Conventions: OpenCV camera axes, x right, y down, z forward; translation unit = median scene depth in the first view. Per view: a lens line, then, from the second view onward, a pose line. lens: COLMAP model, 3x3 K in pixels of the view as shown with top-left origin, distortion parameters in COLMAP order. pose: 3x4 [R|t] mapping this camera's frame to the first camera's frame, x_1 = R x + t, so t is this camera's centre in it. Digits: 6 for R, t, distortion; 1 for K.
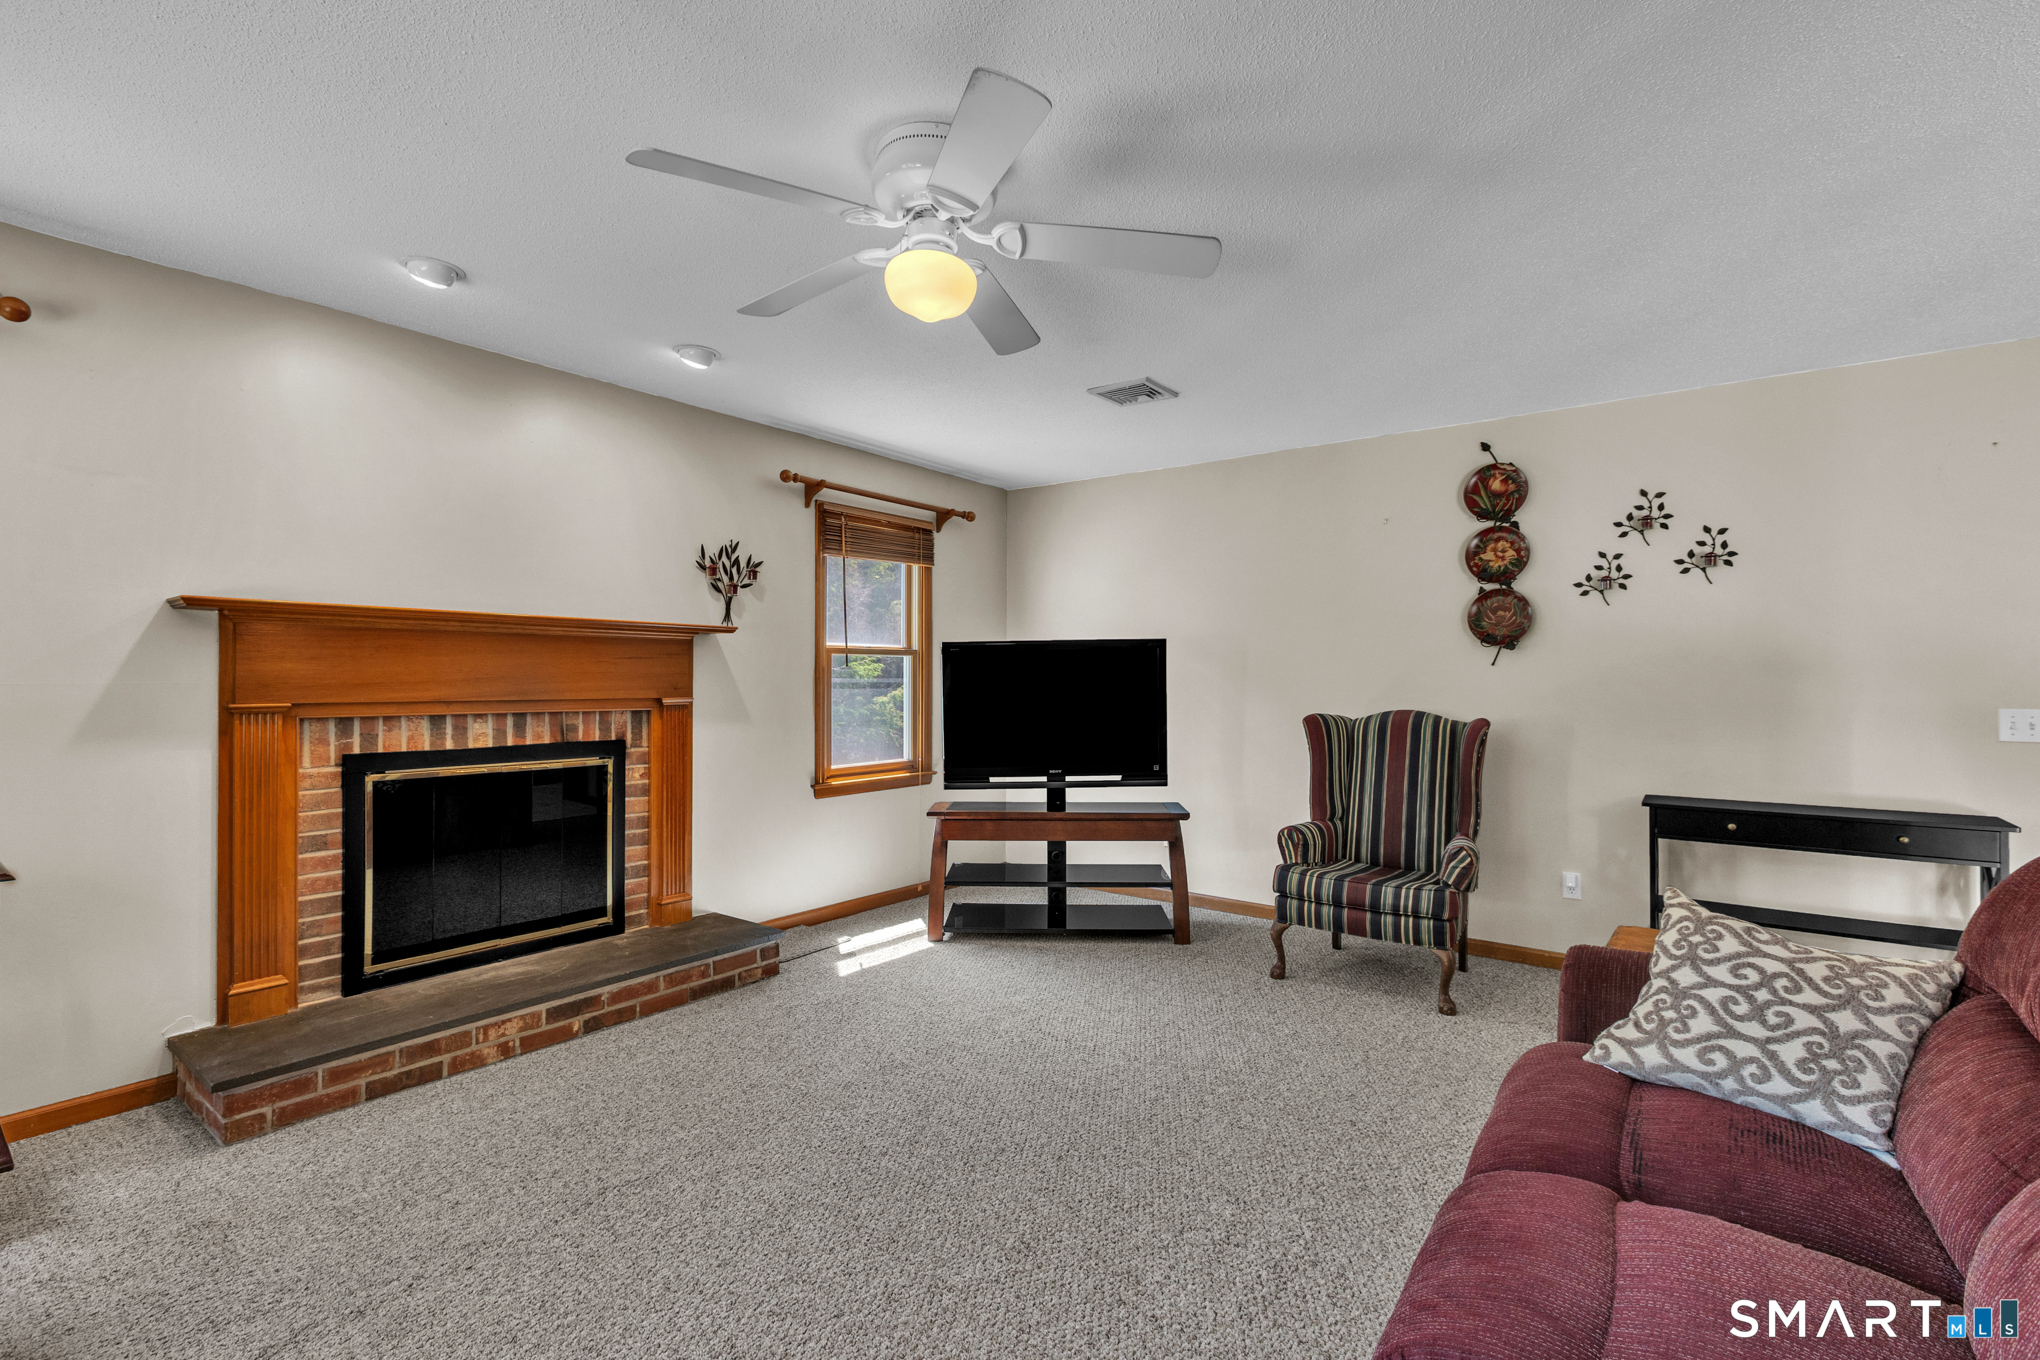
lens RADIAL K [[922.3, 0, 1028.6], [0, 922.3, 670.5], [0, 0, 1]] dist [-0.002649, -0.002763]
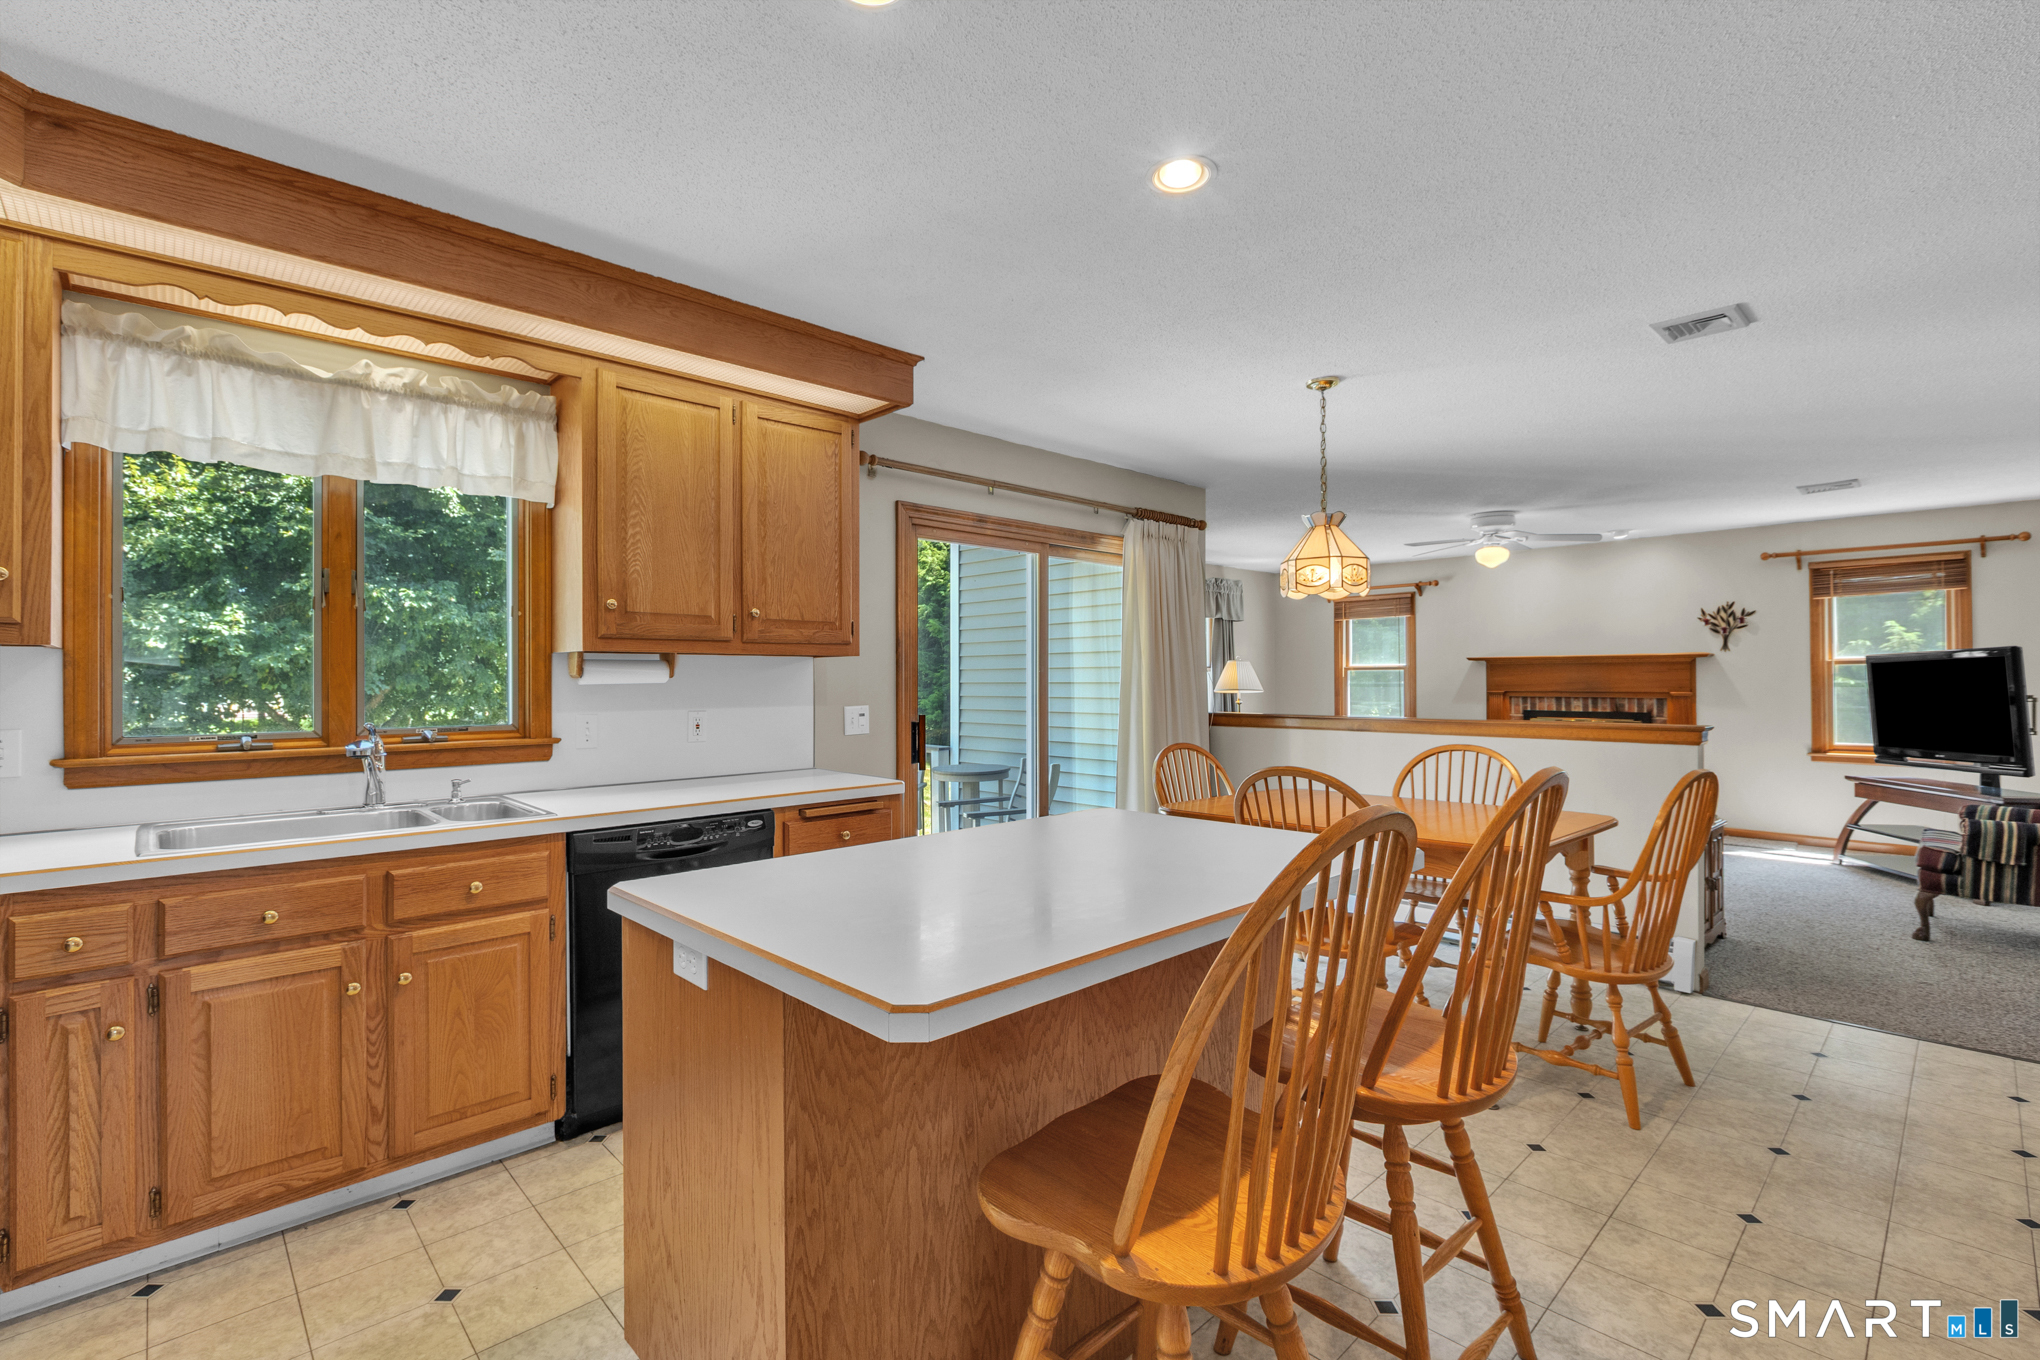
lens RADIAL K [[922.3, 0, 1013.8], [0, 922.3, 677.8], [0, 0, 1]] dist [-0.002649, -0.002763]
pose [[-0.163863, -0.005901, -0.986465, 1.722794], [0.010445, 0.999916, -0.007717, -0.000247], [0.986428, -0.011568, -0.163788, -0.039116]]
